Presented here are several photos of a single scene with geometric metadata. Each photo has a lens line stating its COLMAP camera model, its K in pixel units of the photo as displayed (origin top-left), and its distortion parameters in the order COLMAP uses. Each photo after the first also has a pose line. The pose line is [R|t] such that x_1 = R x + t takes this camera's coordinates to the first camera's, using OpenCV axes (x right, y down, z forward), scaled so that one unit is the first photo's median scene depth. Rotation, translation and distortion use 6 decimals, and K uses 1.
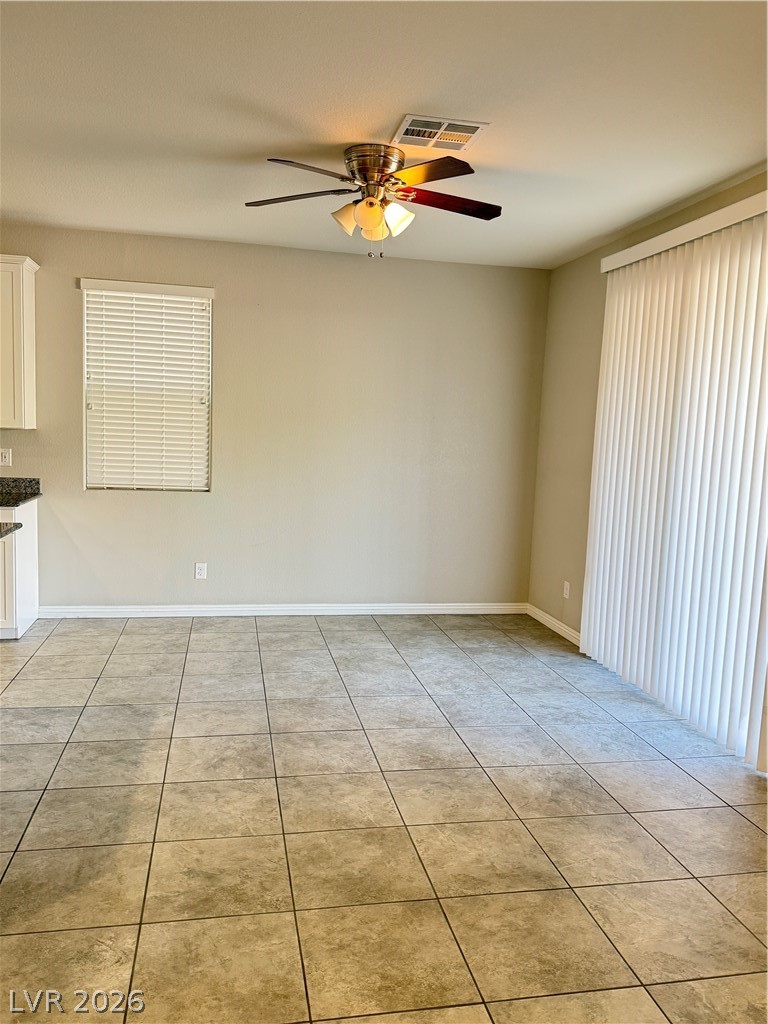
lens RADIAL K [[773.1, 0, 381.2], [0, 773.1, 527.0], [0, 0, 1]] dist [0.095185, -0.145773]
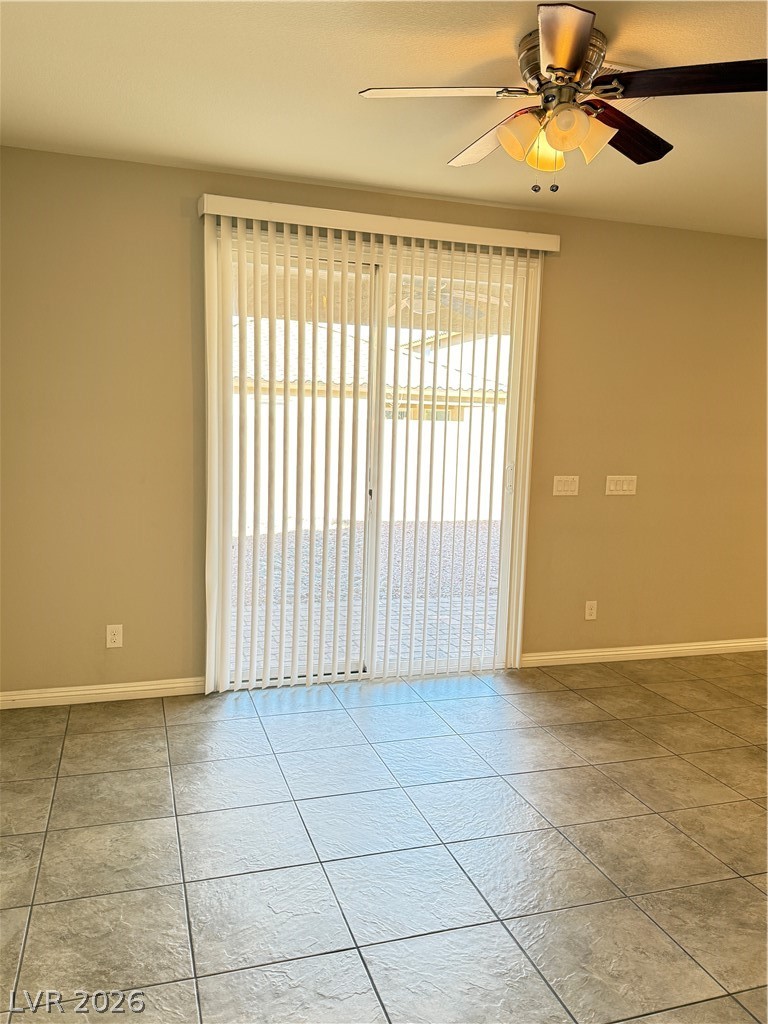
lens RADIAL K [[773.1, 0, 381.2], [0, 773.1, 527.0], [0, 0, 1]] dist [0.095185, -0.145773]
pose [[-0.128152, -0.169328, 0.977192, -0.514814], [0.087926, 0.979497, 0.181259, -0.135853], [-0.987849, 0.109149, -0.110637, 0.888220]]
